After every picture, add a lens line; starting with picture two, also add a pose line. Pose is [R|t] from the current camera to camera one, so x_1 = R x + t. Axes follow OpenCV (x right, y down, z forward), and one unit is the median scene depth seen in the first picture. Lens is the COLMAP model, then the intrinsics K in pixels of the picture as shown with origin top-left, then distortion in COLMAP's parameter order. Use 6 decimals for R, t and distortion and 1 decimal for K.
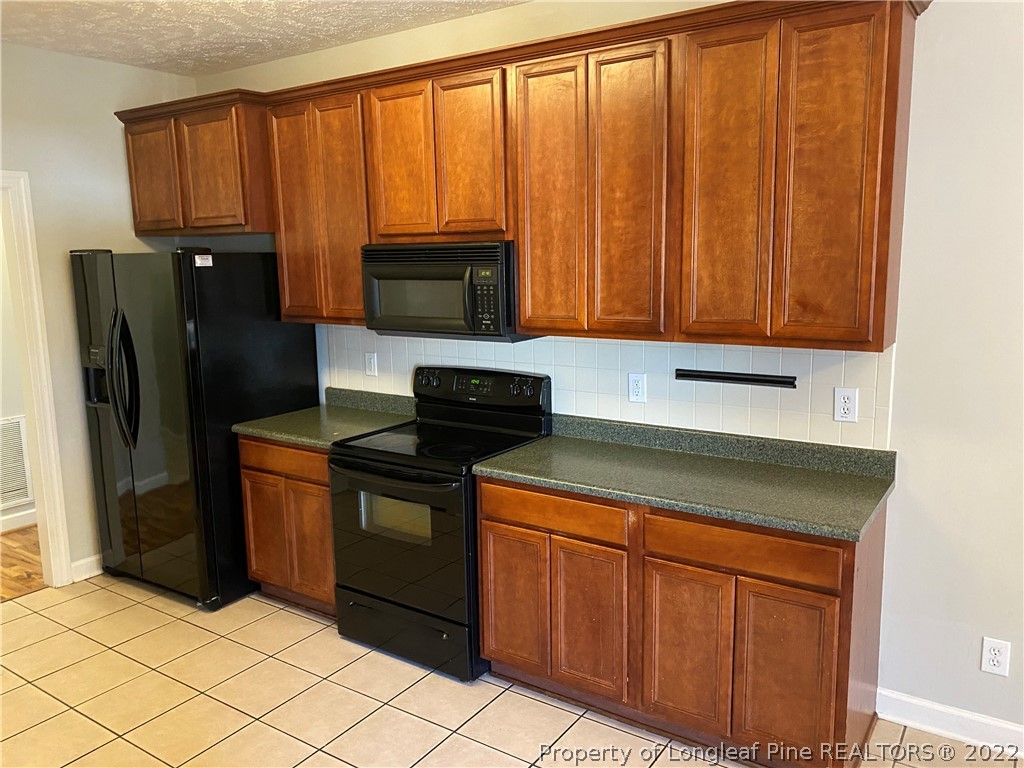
lens RADIAL K [[789.7, 0, 513.2], [0, 789.7, 380.7], [0, 0, 1]] dist [0.025499, -0.034627]
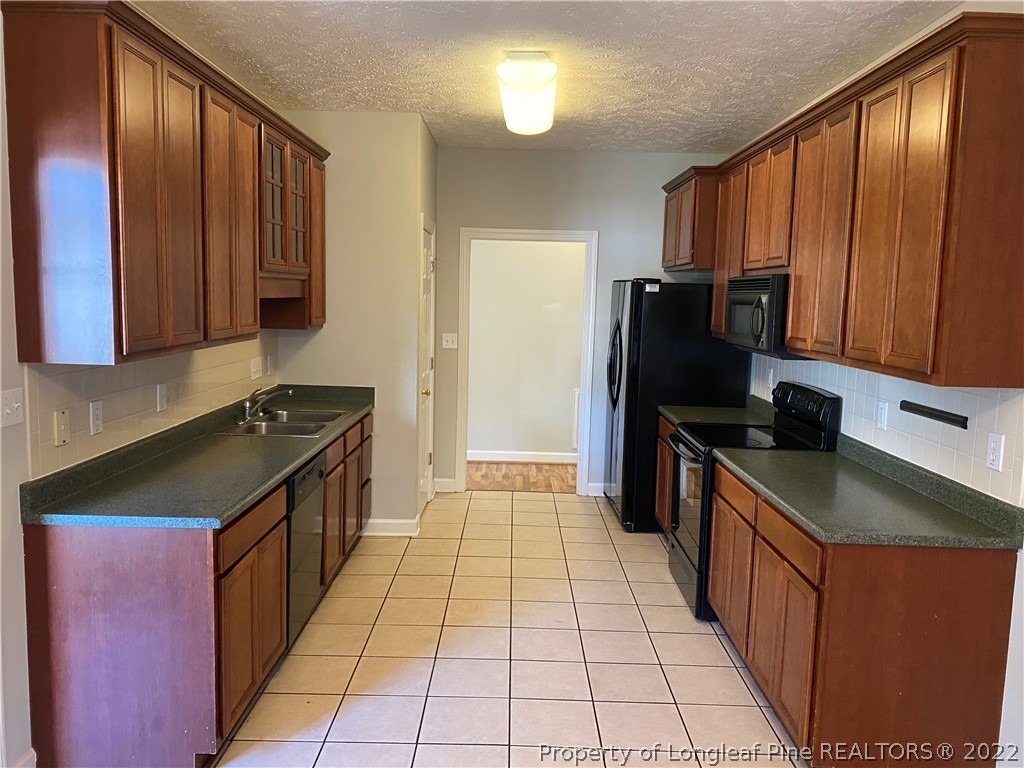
lens RADIAL K [[789.7, 0, 511.5], [0, 789.7, 391.2], [0, 0, 1]] dist [0.025499, -0.034627]
pose [[0.555745, 0.132347, -0.820751, 0.695155], [-0.162520, 0.985494, 0.048866, 0.005439], [0.815313, 0.106232, 0.569193, -0.009375]]
